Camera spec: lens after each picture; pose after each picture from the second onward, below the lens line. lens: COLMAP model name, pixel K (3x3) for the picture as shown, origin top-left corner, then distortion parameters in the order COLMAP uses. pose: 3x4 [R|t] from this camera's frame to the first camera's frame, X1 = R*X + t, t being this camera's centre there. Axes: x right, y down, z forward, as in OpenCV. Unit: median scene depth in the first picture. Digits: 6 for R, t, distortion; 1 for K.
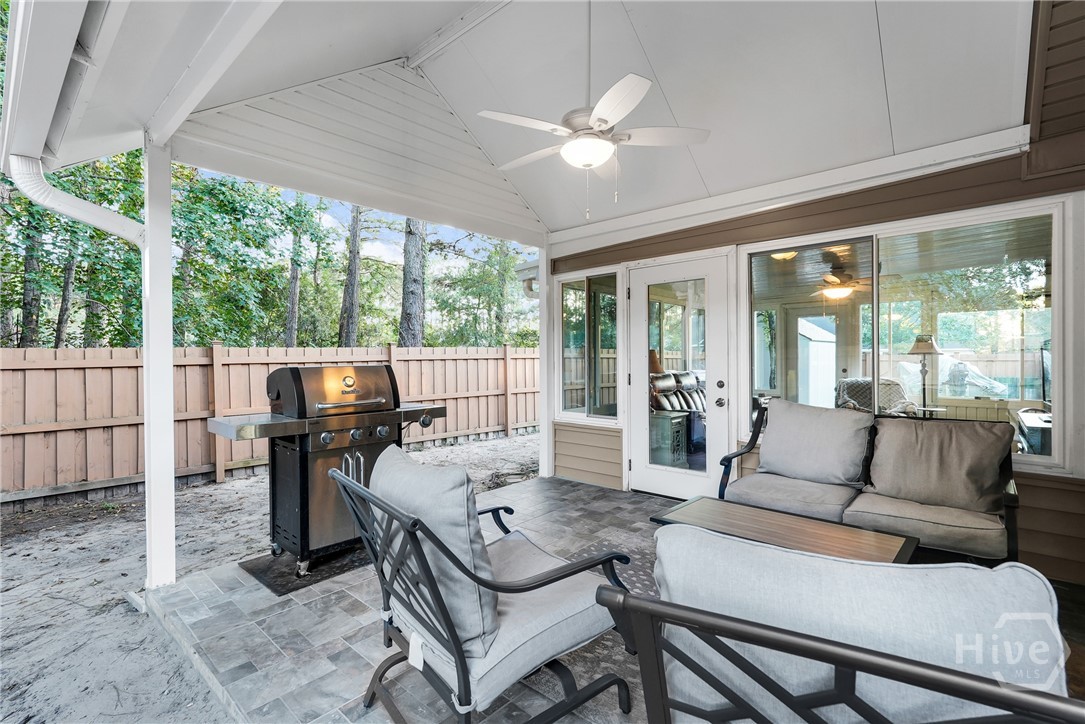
lens RADIAL K [[479.4, 0, 542.9], [0, 479.4, 365.3], [0, 0, 1]] dist [0.000535, 0.000045]
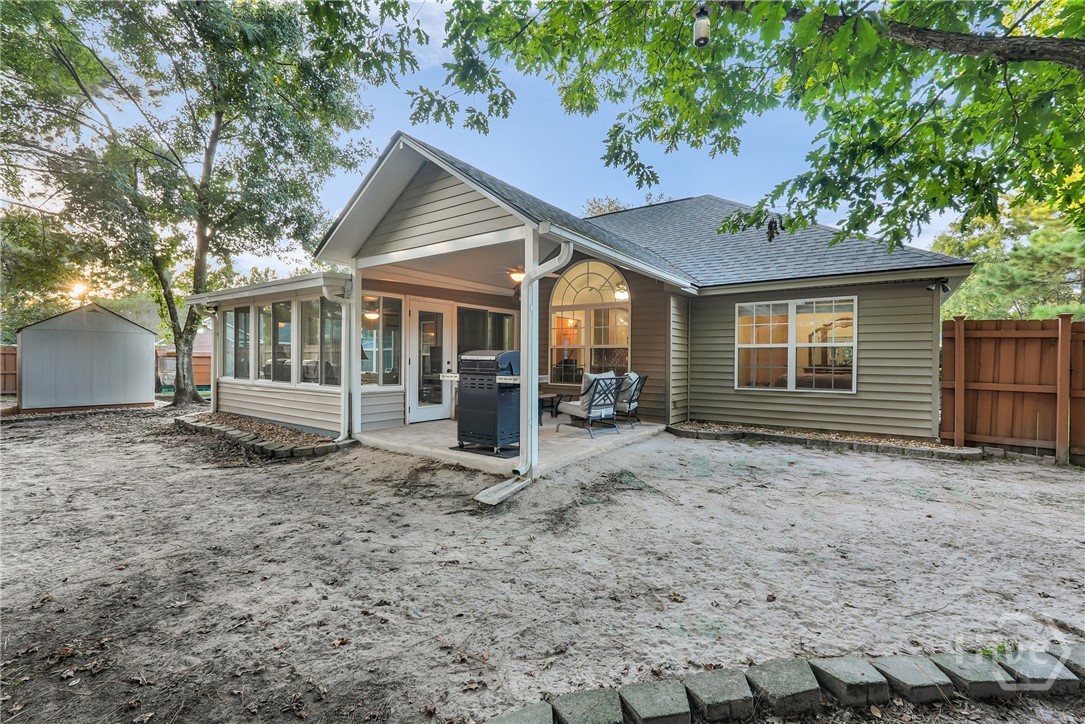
lens RADIAL K [[479.4, 0, 541.4], [0, 479.4, 362.5], [0, 0, 1]] dist [0.000535, 0.000045]
pose [[-0.095911, -0.007140, 0.995364, -1.644399], [-0.004952, 0.999965, 0.006696, 0.019498], [-0.995378, -0.004287, -0.095943, 0.689775]]
